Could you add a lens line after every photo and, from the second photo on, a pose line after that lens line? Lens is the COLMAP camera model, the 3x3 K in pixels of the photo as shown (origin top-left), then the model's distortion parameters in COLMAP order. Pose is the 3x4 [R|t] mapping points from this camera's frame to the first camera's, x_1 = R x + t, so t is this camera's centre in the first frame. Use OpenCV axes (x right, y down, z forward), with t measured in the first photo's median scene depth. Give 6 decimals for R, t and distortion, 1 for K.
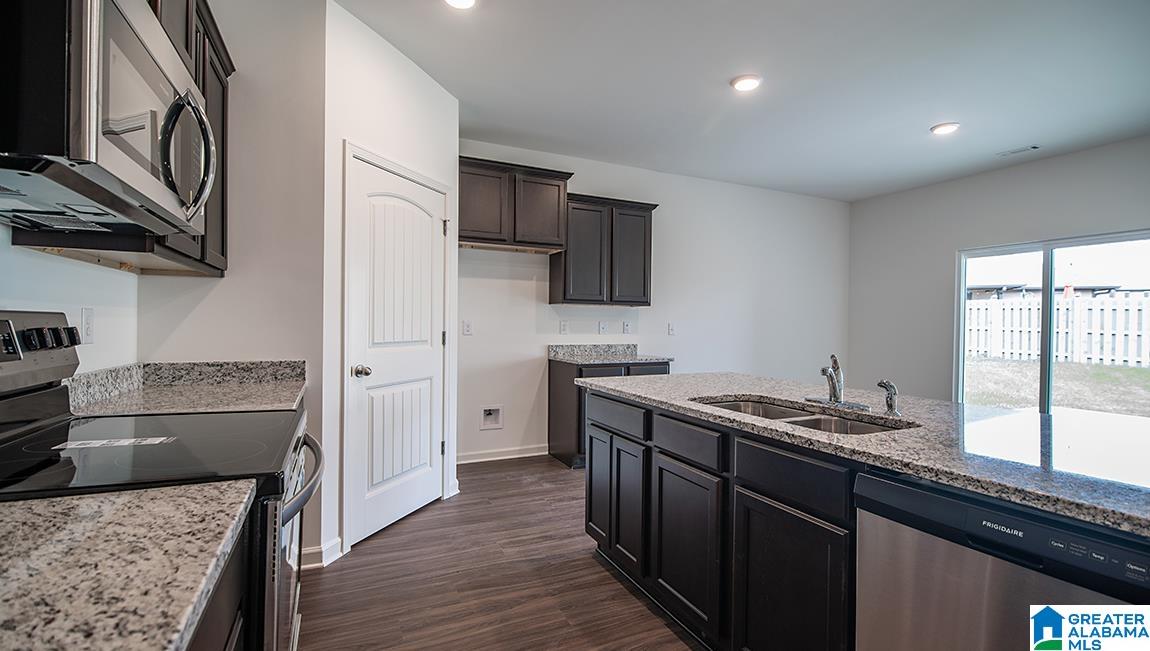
lens RADIAL K [[505.2, 0, 576.1], [0, 505.2, 321.7], [0, 0, 1]] dist [0.006802, -0.003295]
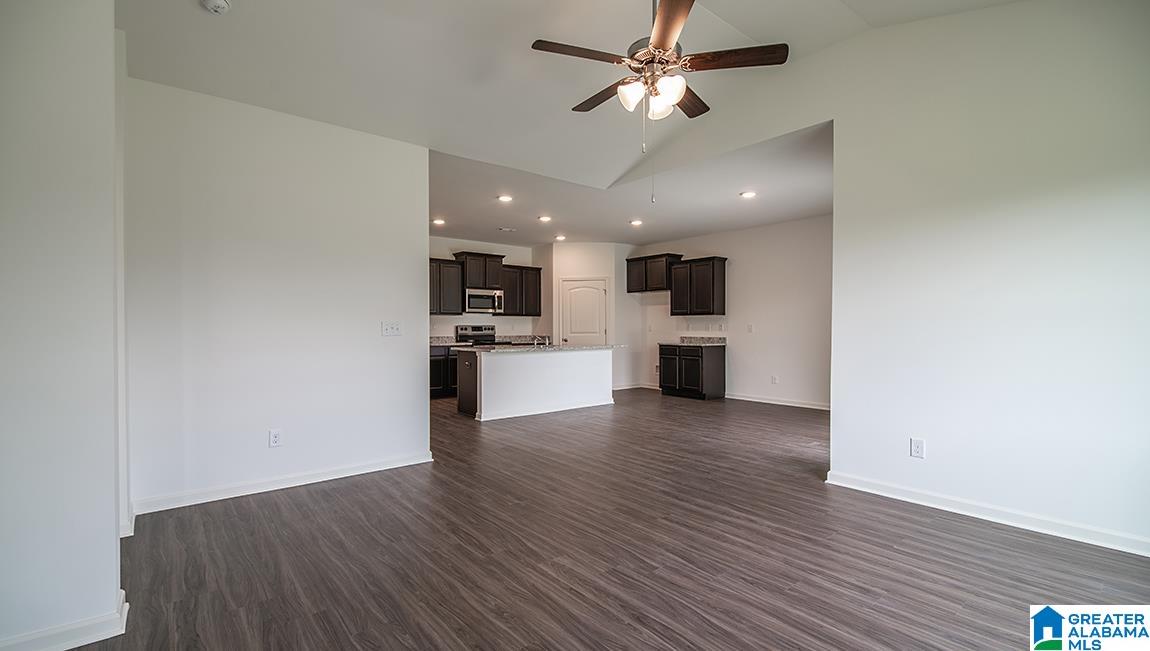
lens RADIAL K [[505.2, 0, 571.7], [0, 505.2, 321.9], [0, 0, 1]] dist [0.006802, -0.003295]
pose [[0.235597, -0.019276, -0.971660, 1.745911], [0.008520, 0.999806, -0.017769, 0.019468], [0.971813, -0.004092, 0.235716, 0.121938]]
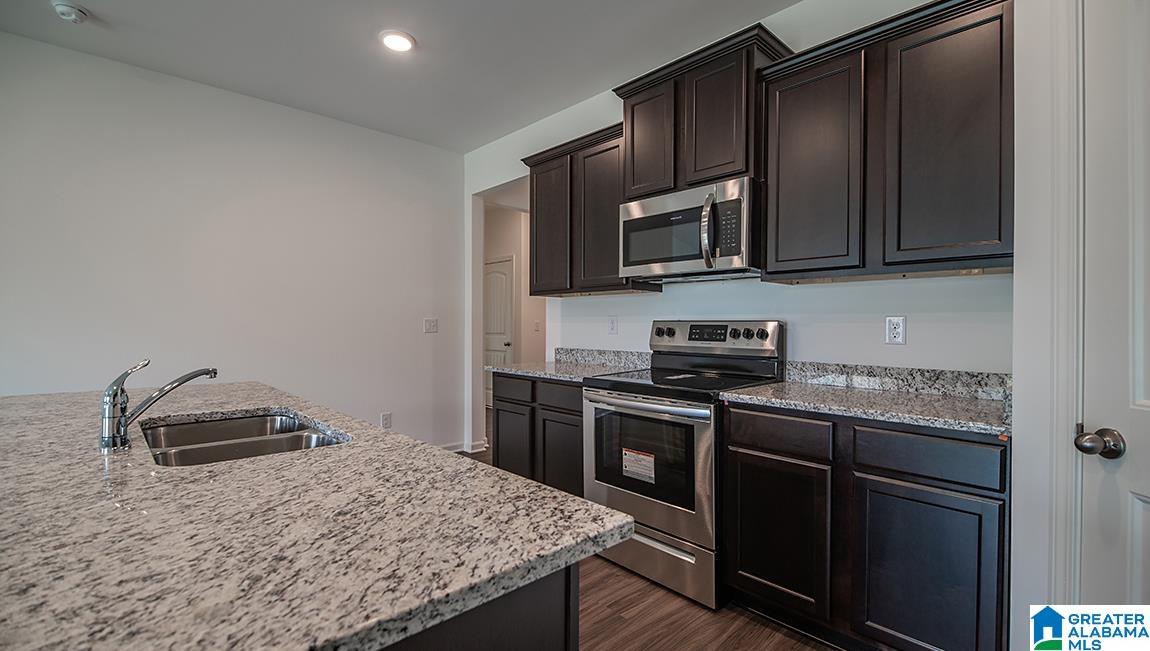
lens RADIAL K [[505.2, 0, 575.1], [0, 505.2, 327.8], [0, 0, 1]] dist [0.006802, -0.003295]
pose [[-0.946293, -0.008942, -0.323188, 0.066423], [-0.010144, 0.999946, 0.002034, 0.003605], [0.323152, 0.005203, -0.946333, 0.730640]]
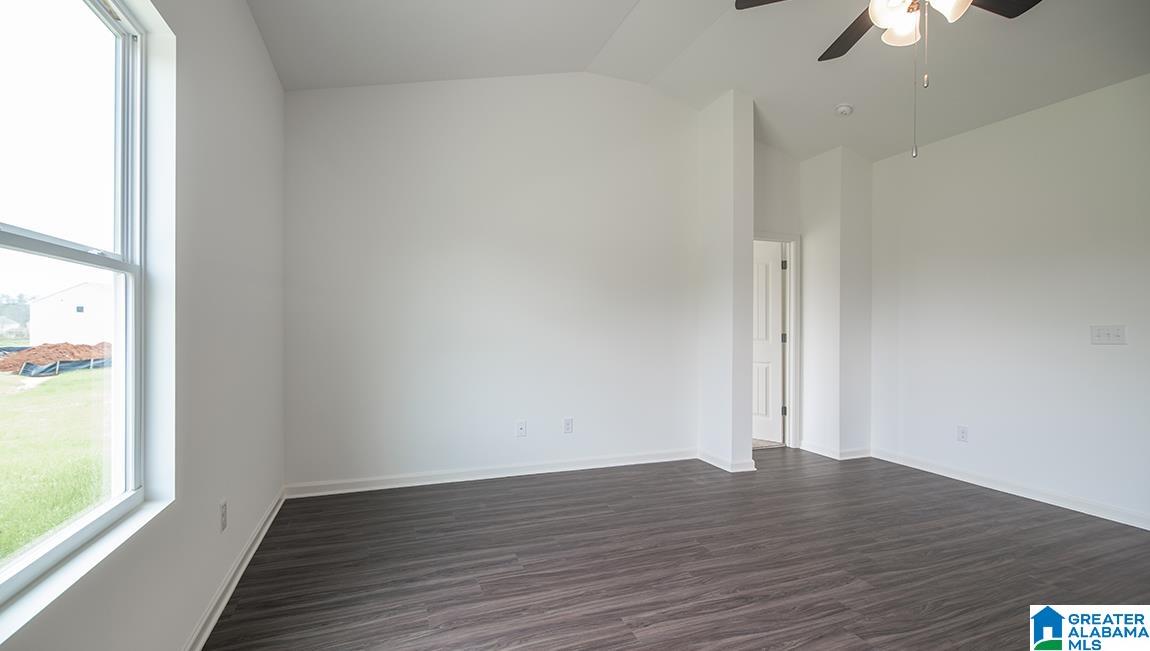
lens RADIAL K [[505.2, 0, 572.5], [0, 505.2, 324.2], [0, 0, 1]] dist [0.006802, -0.003295]
pose [[-0.996882, -0.022761, 0.075555, 1.469710], [-0.023070, 0.999729, -0.003217, 0.017560], [-0.075462, -0.004950, -0.997136, 0.743781]]
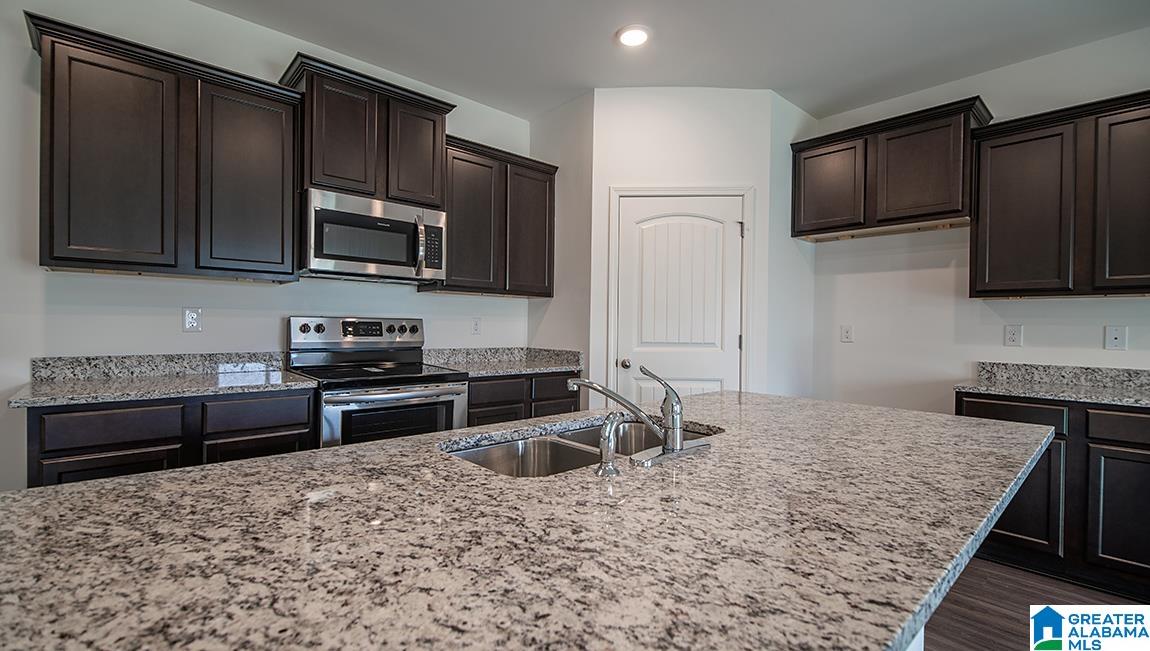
lens RADIAL K [[505.2, 0, 576.9], [0, 505.2, 325.6], [0, 0, 1]] dist [0.006802, -0.003295]
pose [[0.298904, -0.003571, -0.954276, 0.424013], [-0.007412, 0.999954, -0.006063, 0.006740], [0.954254, 0.008885, 0.298864, 0.296687]]
